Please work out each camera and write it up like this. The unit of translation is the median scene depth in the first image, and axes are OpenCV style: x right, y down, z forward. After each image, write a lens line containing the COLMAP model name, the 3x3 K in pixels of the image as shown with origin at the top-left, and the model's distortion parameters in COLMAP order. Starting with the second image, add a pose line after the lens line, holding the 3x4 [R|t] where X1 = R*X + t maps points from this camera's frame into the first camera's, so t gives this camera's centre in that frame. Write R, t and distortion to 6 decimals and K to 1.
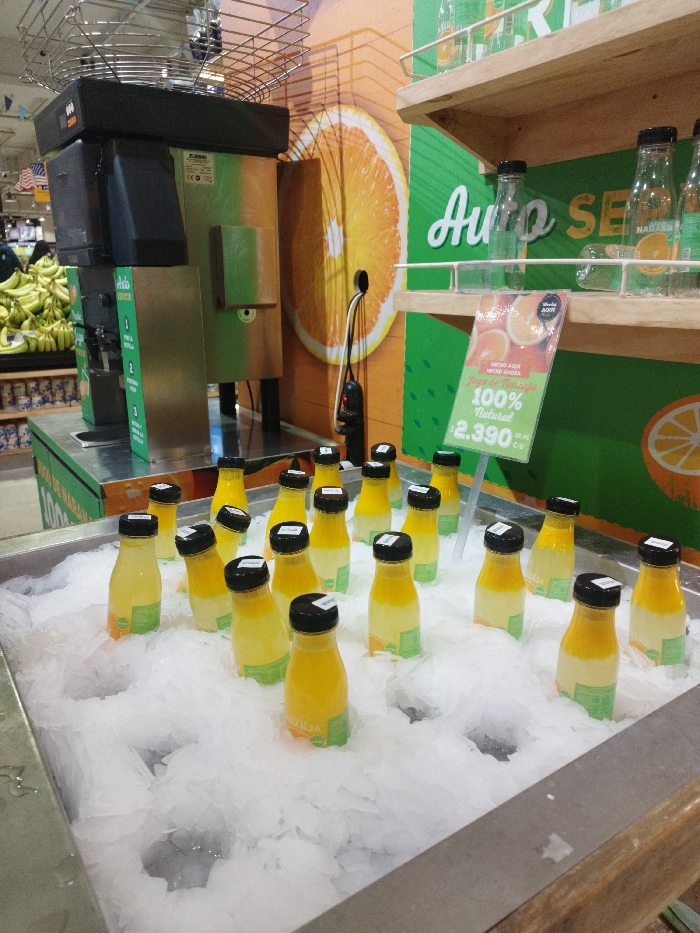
lens RADIAL K [[658.4, 0, 350.3], [0, 658.4, 466.8], [0, 0, 1]] dist [-0.000920, -0.001224]
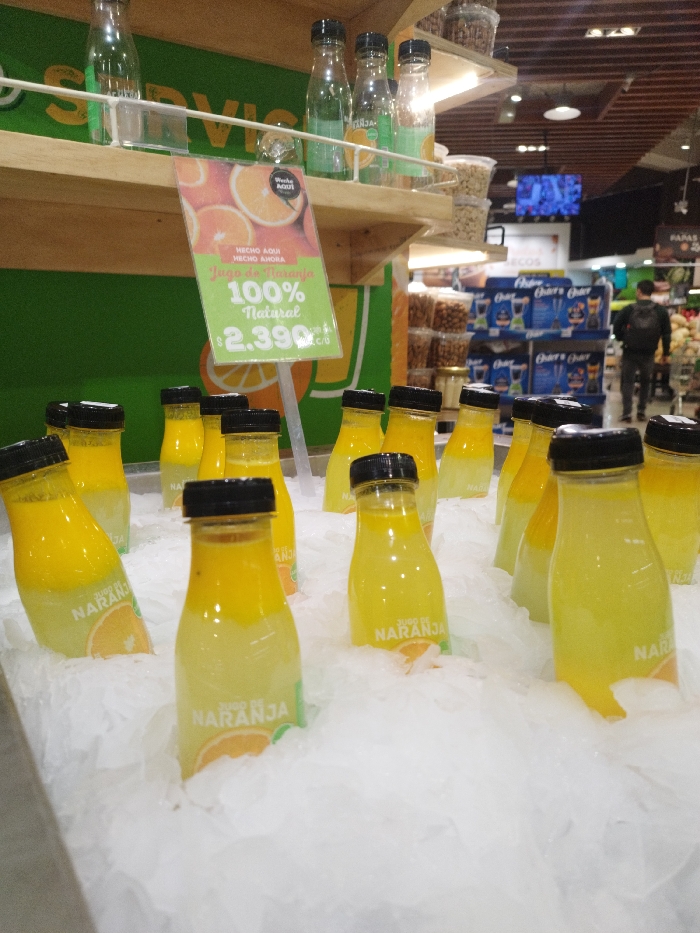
lens RADIAL K [[658.4, 0, 350.0], [0, 658.4, 466.3], [0, 0, 1]] dist [-0.000920, -0.001224]
pose [[0.047348, -0.194434, 0.979772, -0.579363], [0.271578, 0.946429, 0.174693, -0.017140], [-0.961251, 0.257813, 0.097615, 0.875069]]
